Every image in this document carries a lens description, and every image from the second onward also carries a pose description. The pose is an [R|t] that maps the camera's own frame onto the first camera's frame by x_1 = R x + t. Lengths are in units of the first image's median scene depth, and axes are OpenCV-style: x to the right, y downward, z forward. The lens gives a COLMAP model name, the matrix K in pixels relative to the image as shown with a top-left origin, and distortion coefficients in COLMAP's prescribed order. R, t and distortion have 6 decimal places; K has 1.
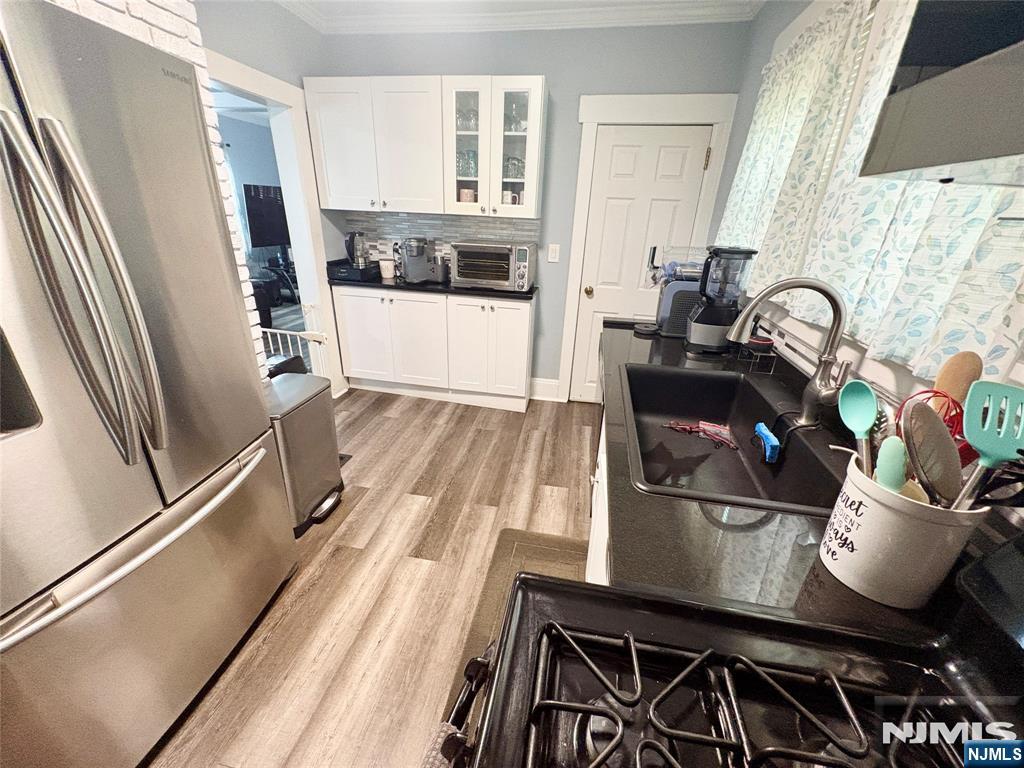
lens RADIAL K [[407.8, 0, 512.0], [0, 407.8, 384.0], [0, 0, 1]] dist [0.000565, 0.000287]
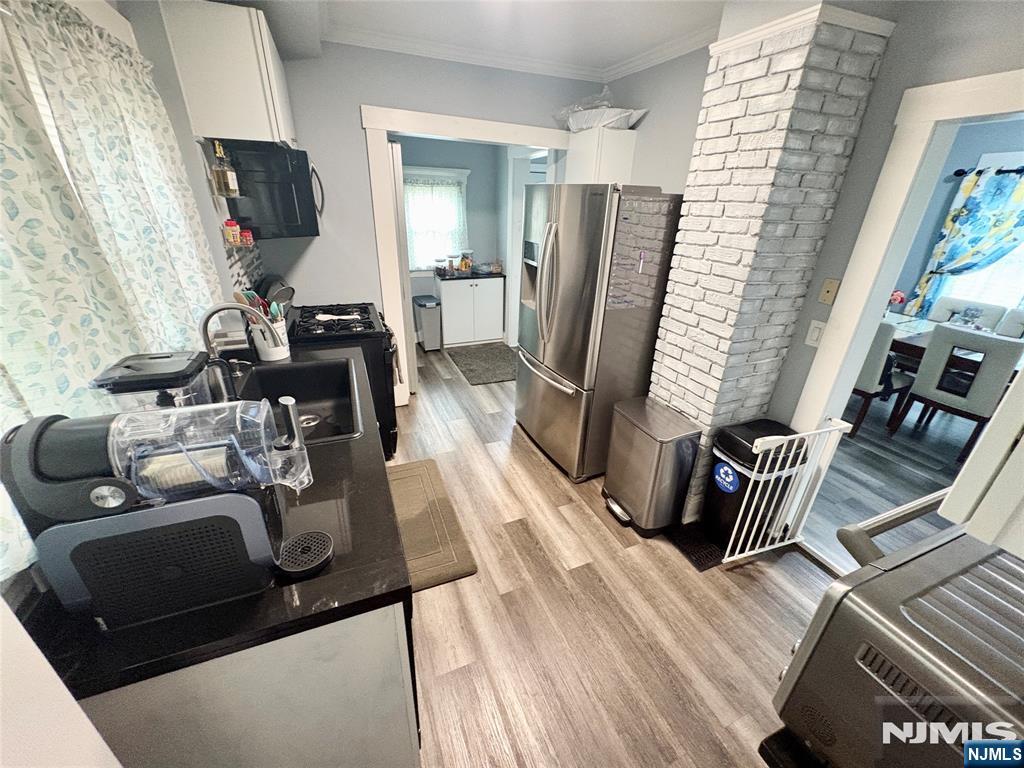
lens RADIAL K [[407.8, 0, 512.0], [0, 407.8, 384.0], [0, 0, 1]] dist [0.000565, 0.000287]
pose [[-0.834595, 0.172264, -0.523237, 0.302532], [-0.268159, 0.702656, 0.659064, -0.562776], [0.481189, 0.690362, -0.540239, 1.084335]]
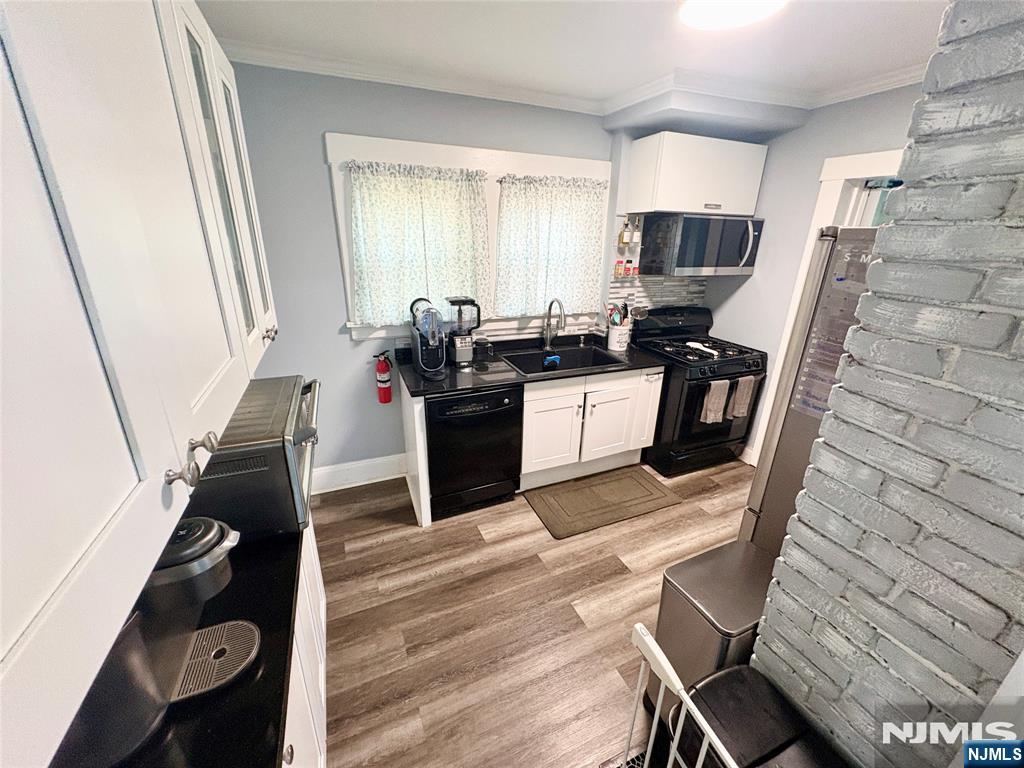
lens RADIAL K [[407.8, 0, 512.0], [0, 407.8, 384.0], [0, 0, 1]] dist [0.000565, 0.000287]
pose [[-0.553619, -0.331781, 0.763824, -0.626912], [0.287151, 0.784903, 0.549064, -0.620570], [-0.781697, 0.523305, -0.339267, 1.094067]]
